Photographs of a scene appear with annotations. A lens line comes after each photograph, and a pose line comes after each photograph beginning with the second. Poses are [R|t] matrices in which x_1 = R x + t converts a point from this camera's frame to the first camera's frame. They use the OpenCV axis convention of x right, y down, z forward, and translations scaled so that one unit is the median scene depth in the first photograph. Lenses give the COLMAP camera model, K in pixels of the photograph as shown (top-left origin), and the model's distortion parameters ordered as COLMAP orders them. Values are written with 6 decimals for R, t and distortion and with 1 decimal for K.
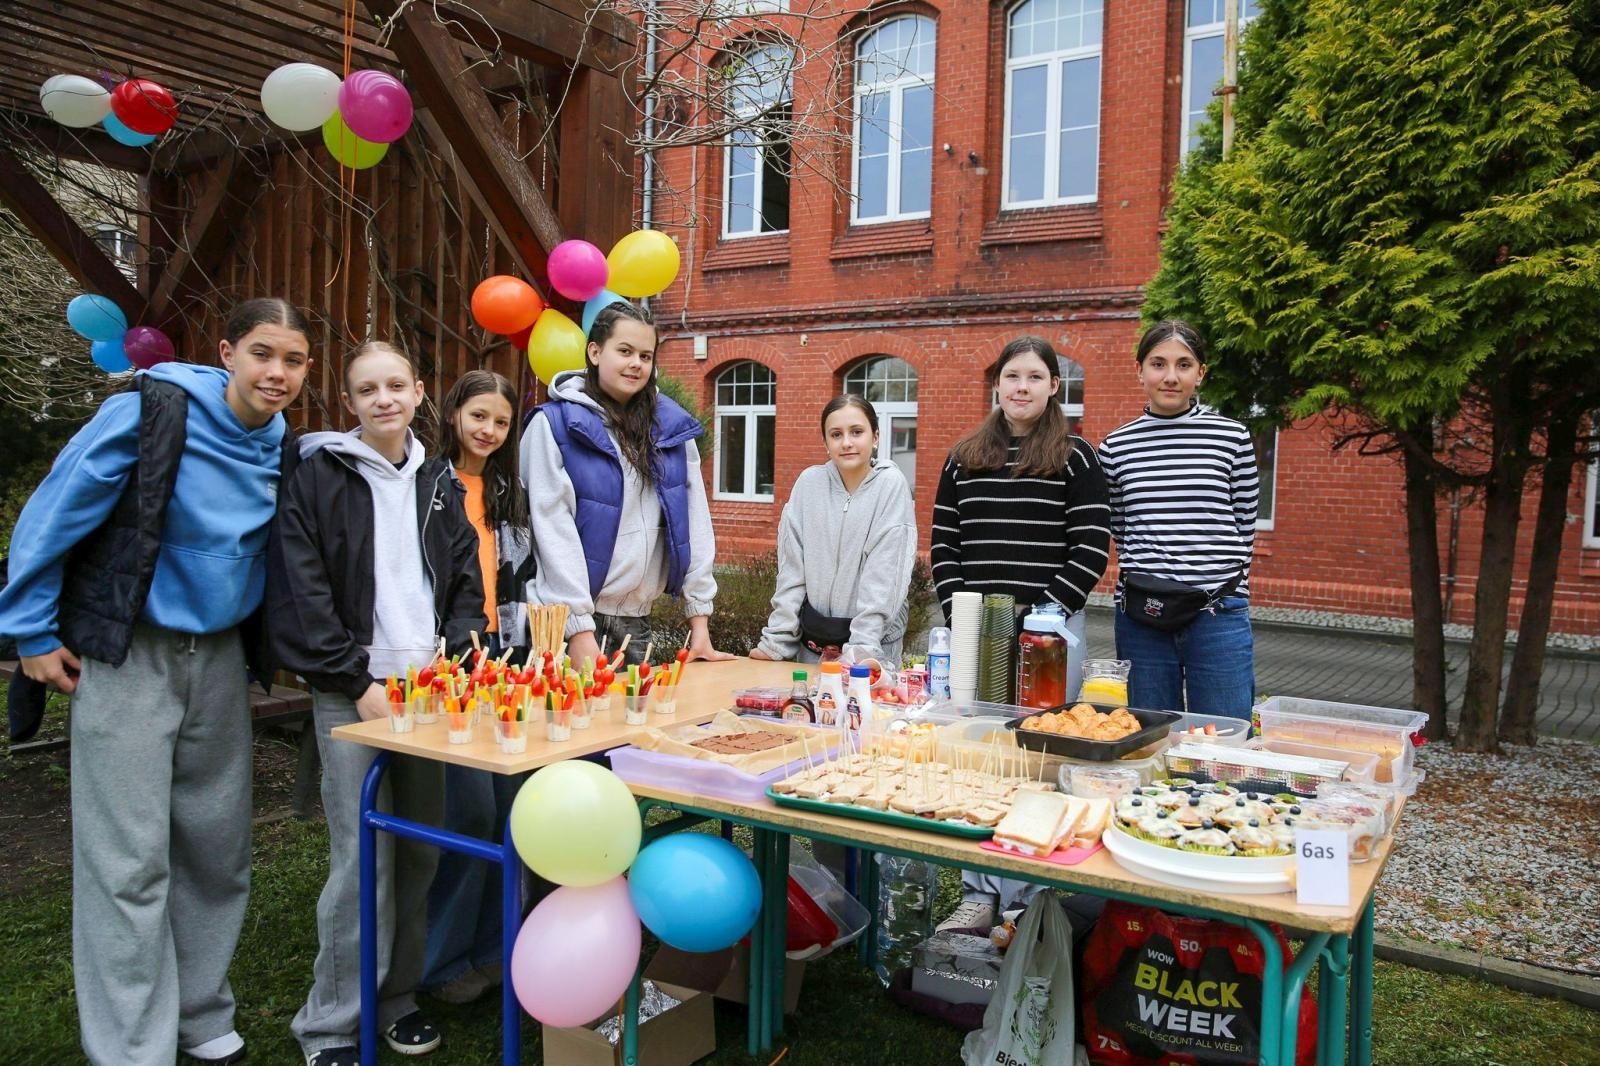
lens RADIAL K [[1187.1, 0, 800.0], [0, 1187.1, 533.0], [0, 0, 1]] dist [-0.083354, 0.081245]
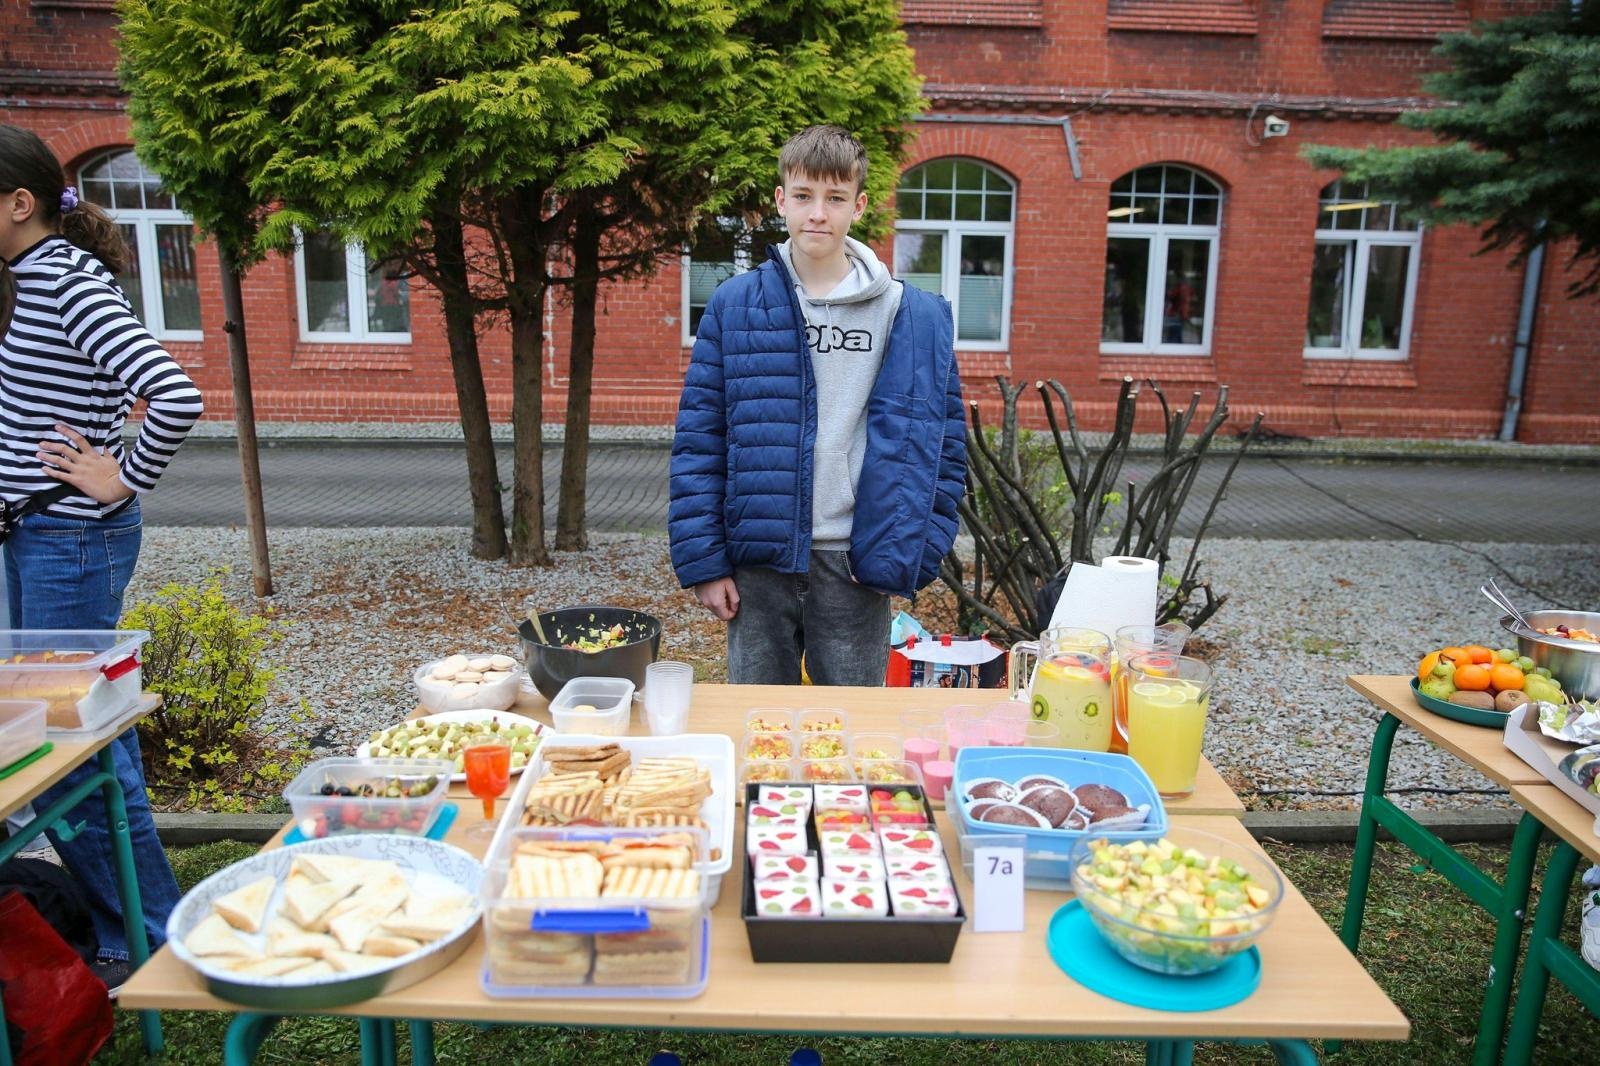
lens RADIAL K [[1187.1, 0, 800.0], [0, 1187.1, 533.0], [0, 0, 1]] dist [-0.083354, 0.081245]
pose [[0.806704, -0.139082, 0.574356, 0.225045], [0.041623, 0.982869, 0.179543, -0.028063], [-0.589488, -0.120932, 0.798674, 0.013983]]
